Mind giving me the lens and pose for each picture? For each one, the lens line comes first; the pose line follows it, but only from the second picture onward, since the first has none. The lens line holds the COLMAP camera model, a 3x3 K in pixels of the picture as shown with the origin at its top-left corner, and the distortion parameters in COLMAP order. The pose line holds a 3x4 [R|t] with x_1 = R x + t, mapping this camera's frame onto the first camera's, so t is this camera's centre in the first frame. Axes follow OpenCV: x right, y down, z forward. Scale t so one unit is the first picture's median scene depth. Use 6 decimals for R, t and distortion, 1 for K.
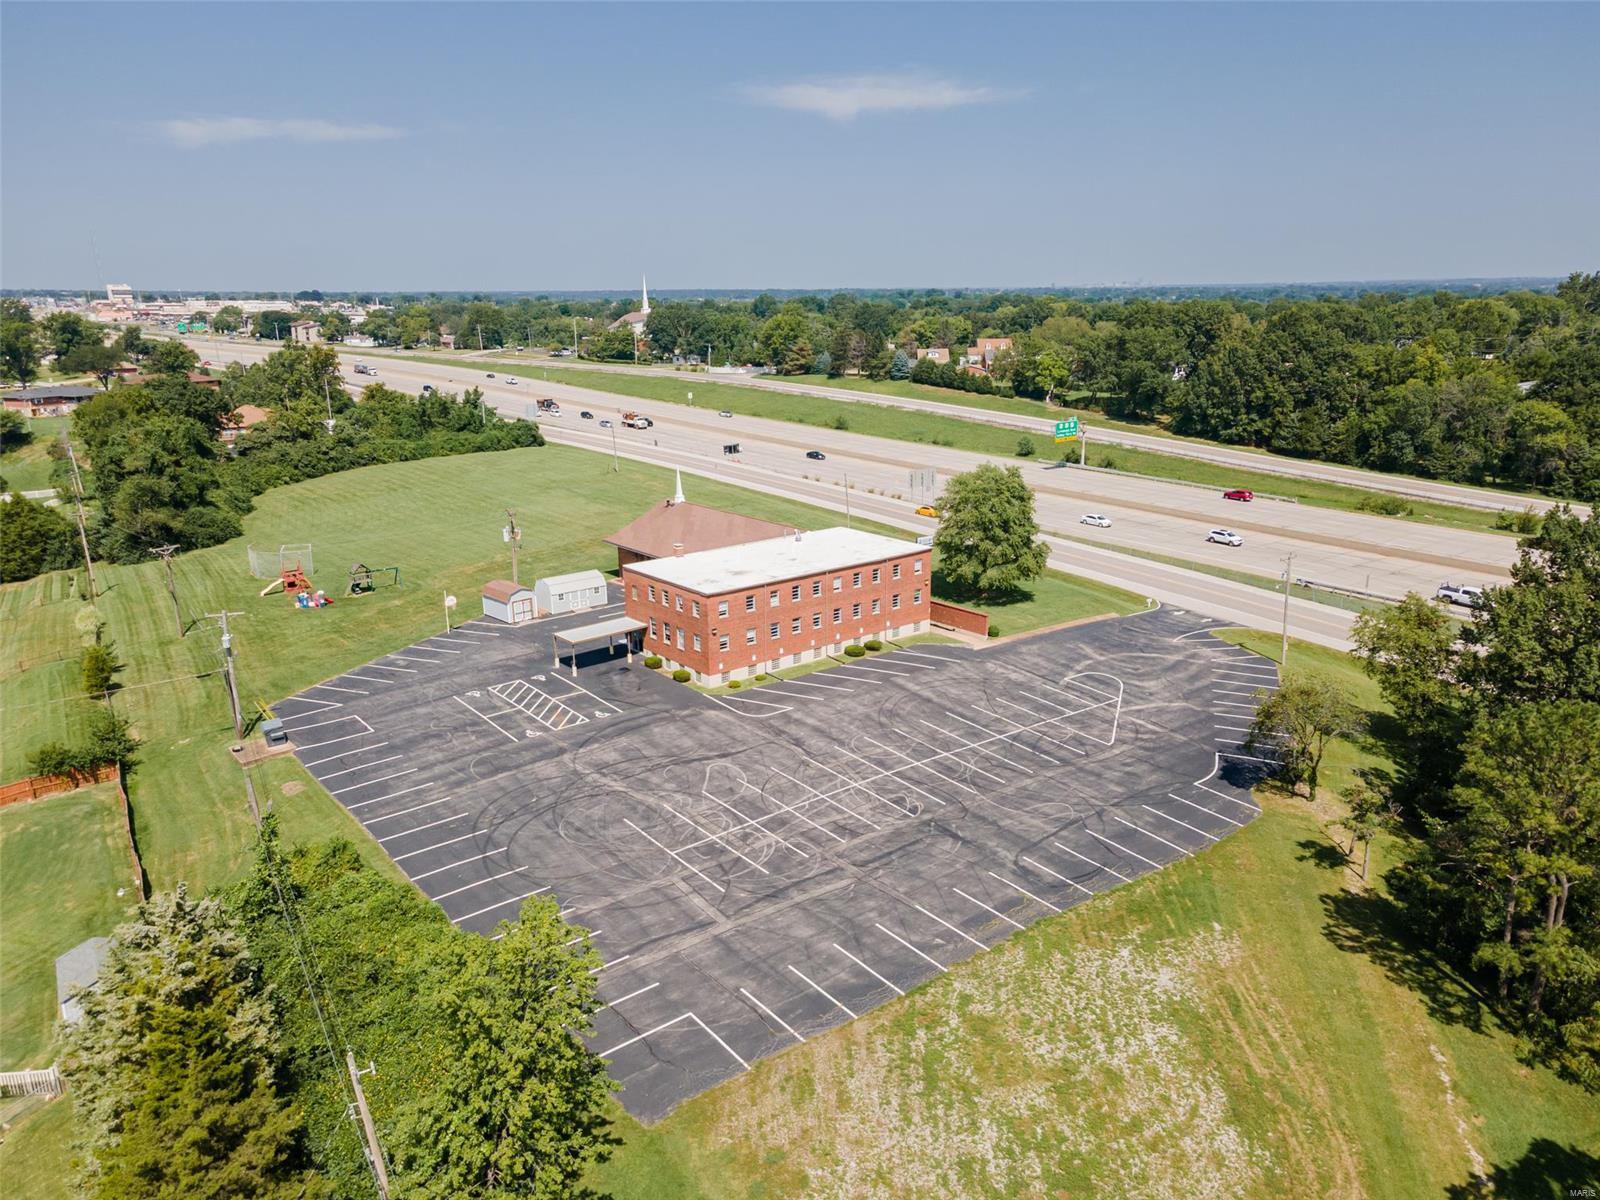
lens RADIAL K [[1155.6, 0, 795.5], [0, 1155.6, 602.7], [0, 0, 1]] dist [0.048937, 0.001078]
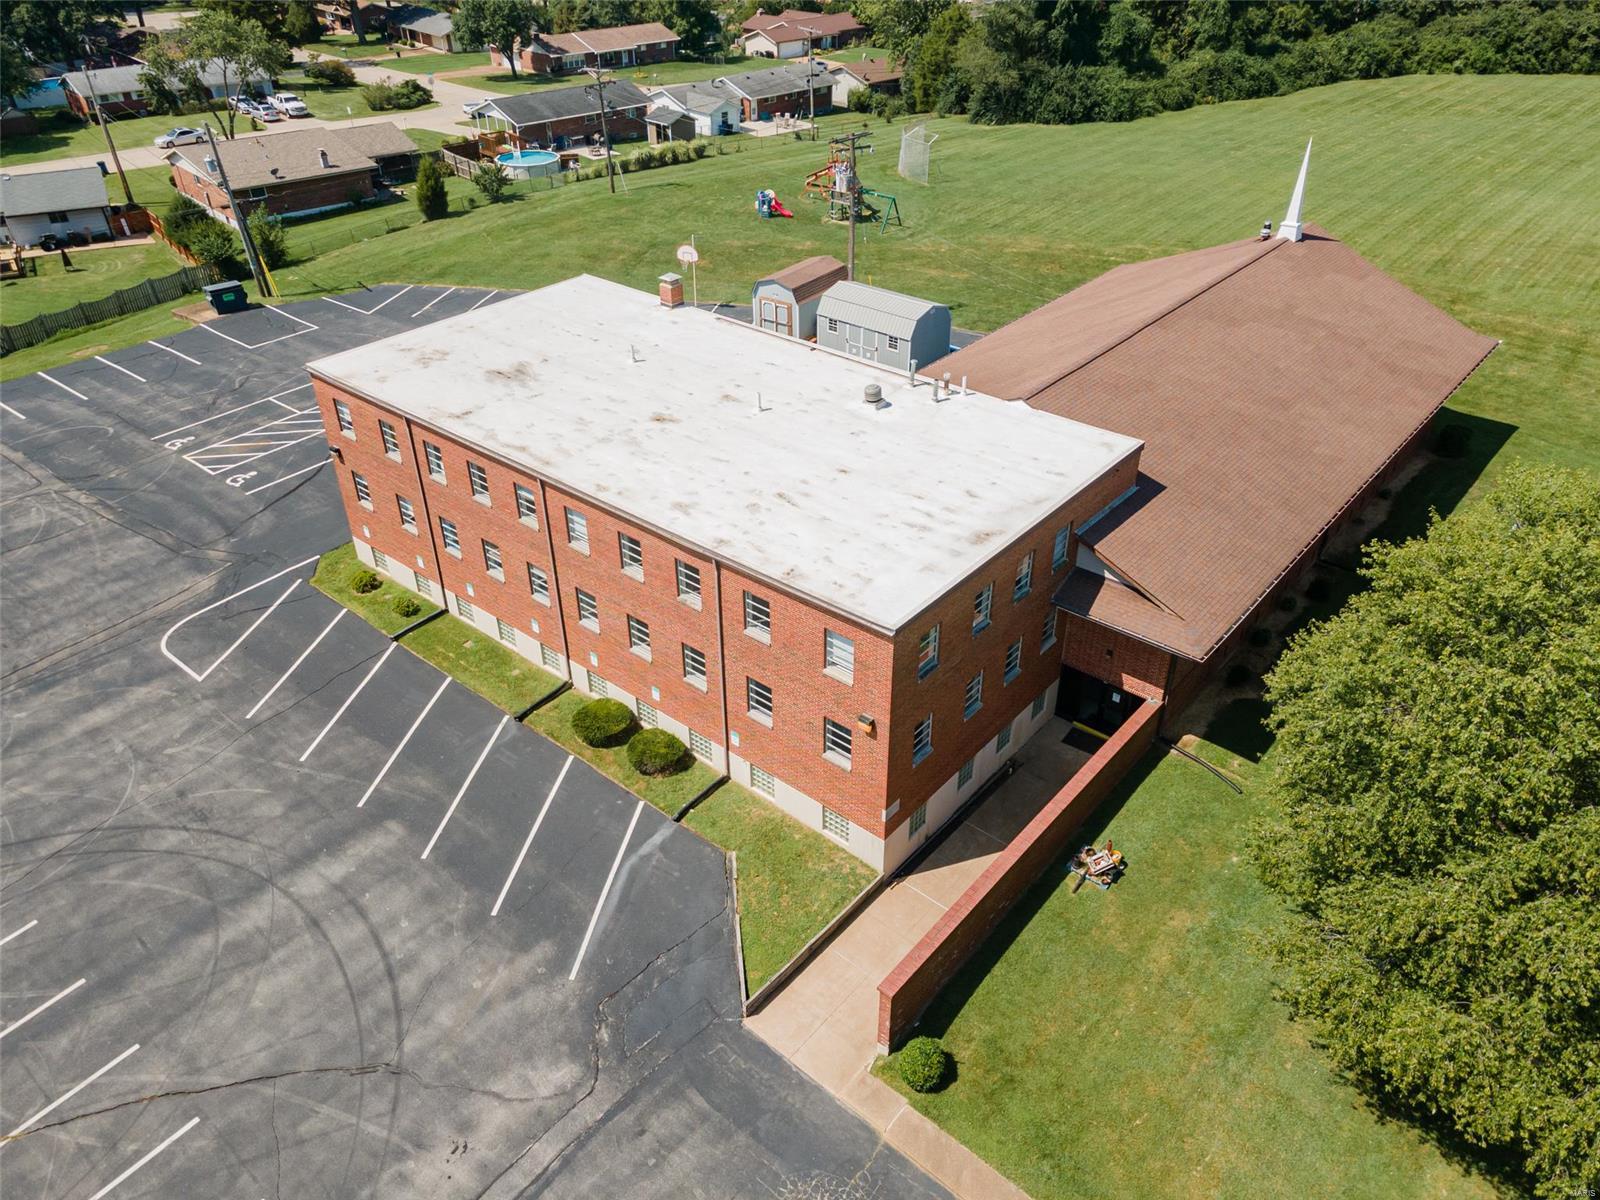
lens RADIAL K [[1156.6, 0, 800.0], [0, 1156.6, 600.0], [0, 0, 1]] dist [0.023401, 0.055917]
pose [[0.186640, 0.551737, -0.812866, 0.323628], [-0.252504, 0.826549, 0.503048, -0.179608], [0.949425, 0.111364, 0.293583, 0.926281]]
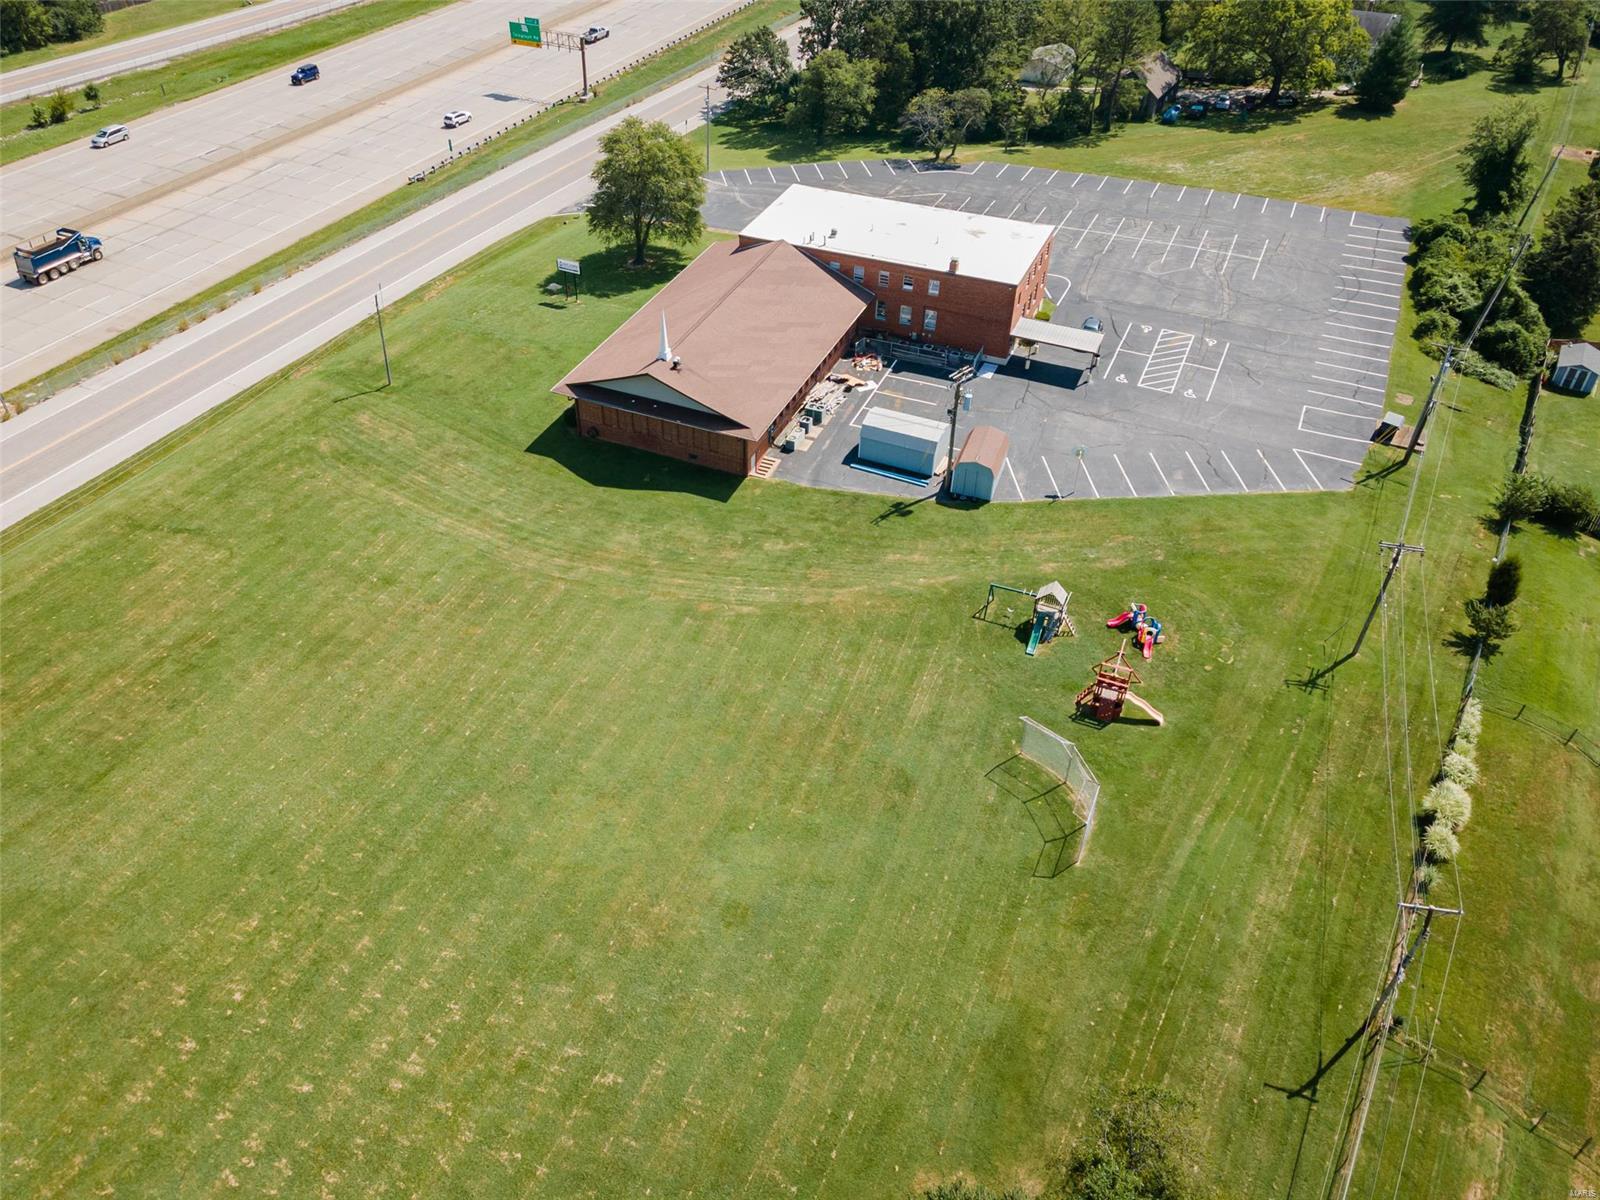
lens RADIAL K [[1232.4, 0, 739.9], [0, 1232.4, 571.9], [0, 0, 1]] dist [0.035294, 0.029205]
pose [[-0.437842, -0.553390, 0.708557, -0.866920], [0.249076, 0.682603, 0.687033, -0.602964], [-0.863860, 0.477297, -0.161036, 1.421938]]
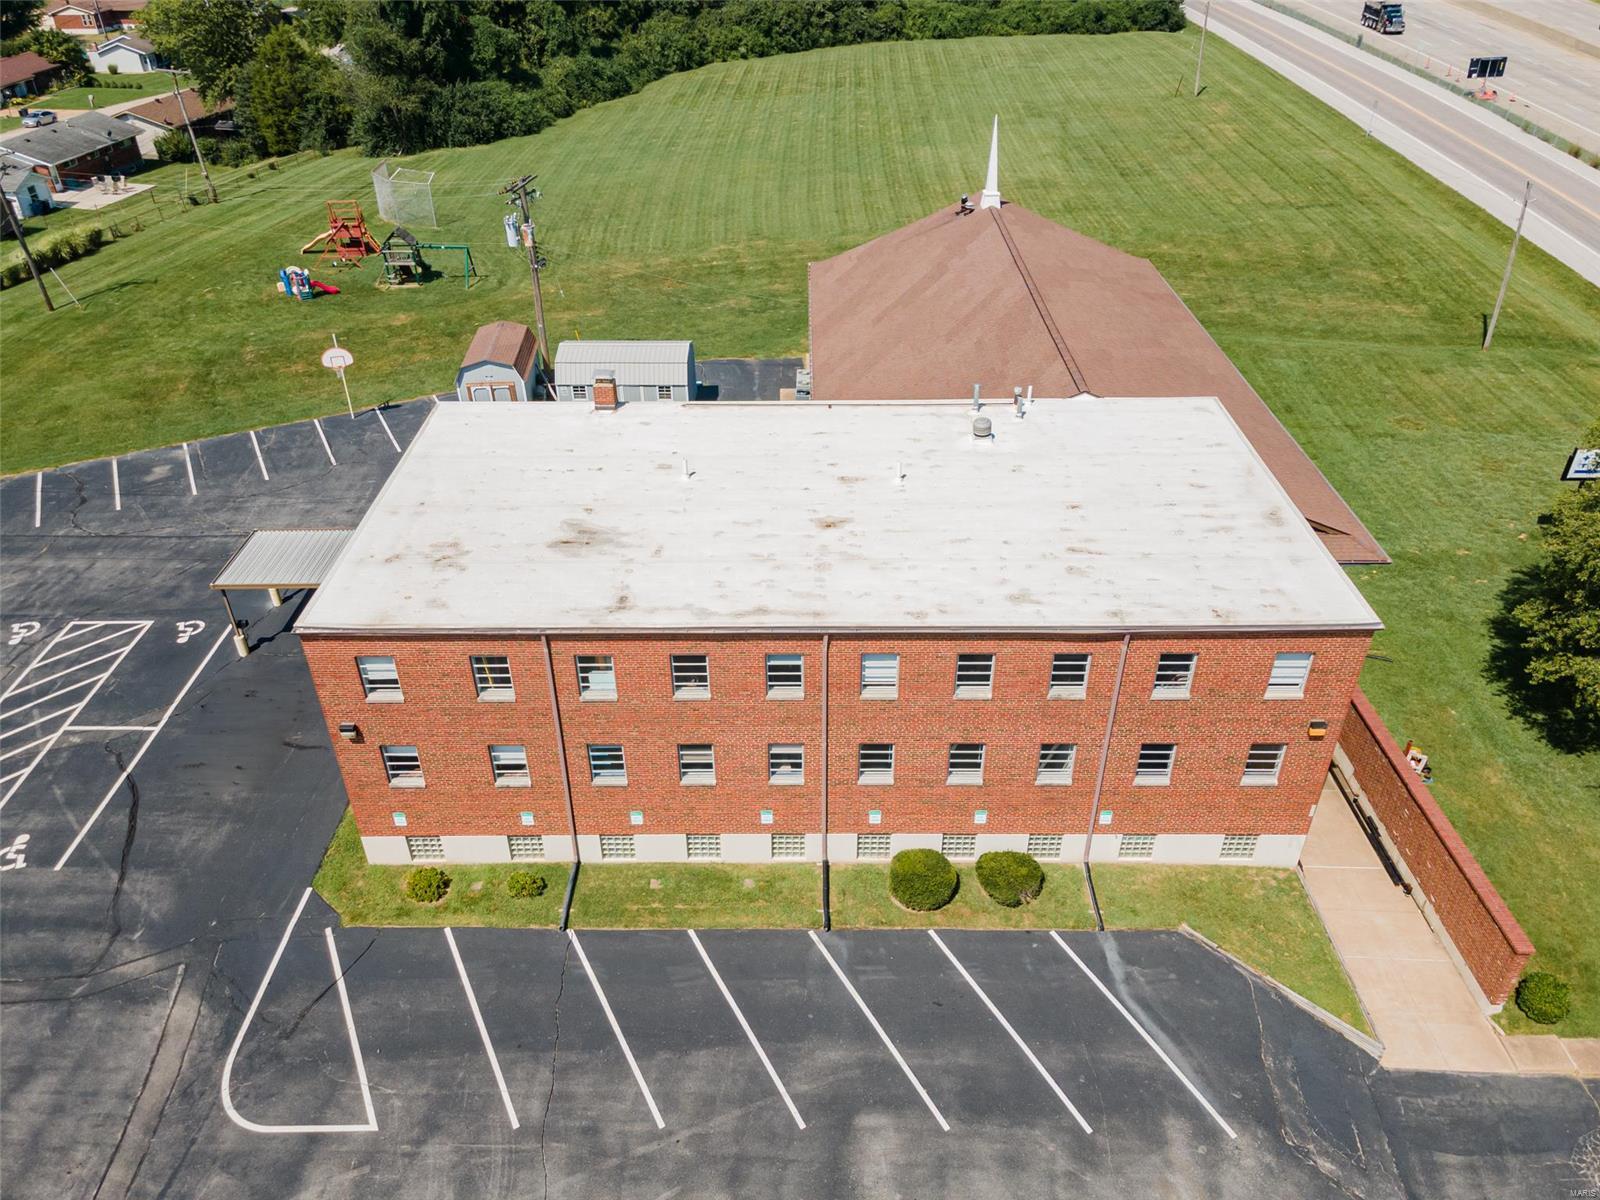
lens RADIAL K [[1151.8, 0, 798.3], [0, 1151.8, 605.3], [0, 0, 1]] dist [0.040875, 0.020661]
pose [[0.771787, 0.358379, -0.525270, 0.155791], [-0.166789, 0.911221, 0.376639, -0.128532], [0.613617, -0.203076, 0.763043, 0.746599]]
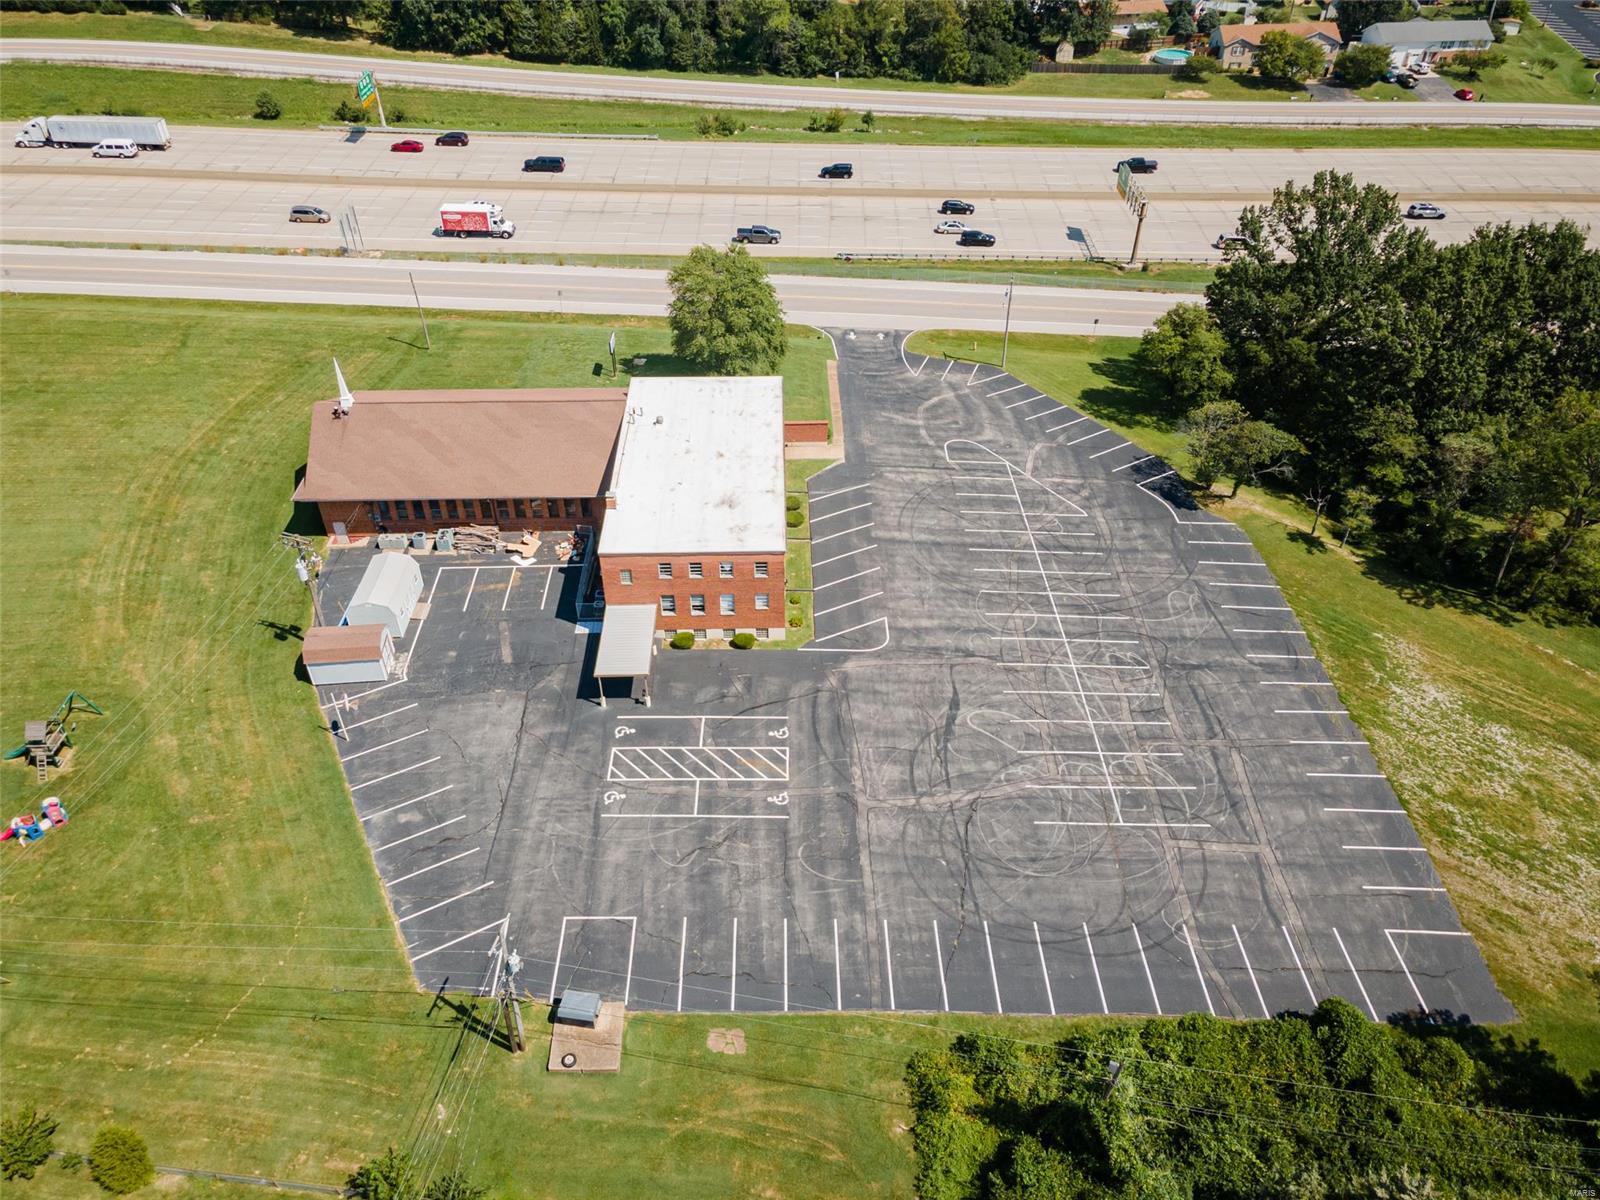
lens RADIAL K [[1155.6, 0, 795.5], [0, 1155.6, 602.7], [0, 0, 1]] dist [0.048937, 0.001078]
pose [[0.616547, -0.482126, 0.622434, -0.550696], [0.202391, 0.861062, 0.466487, -0.329279], [-0.760860, -0.161635, 0.628463, 0.388392]]
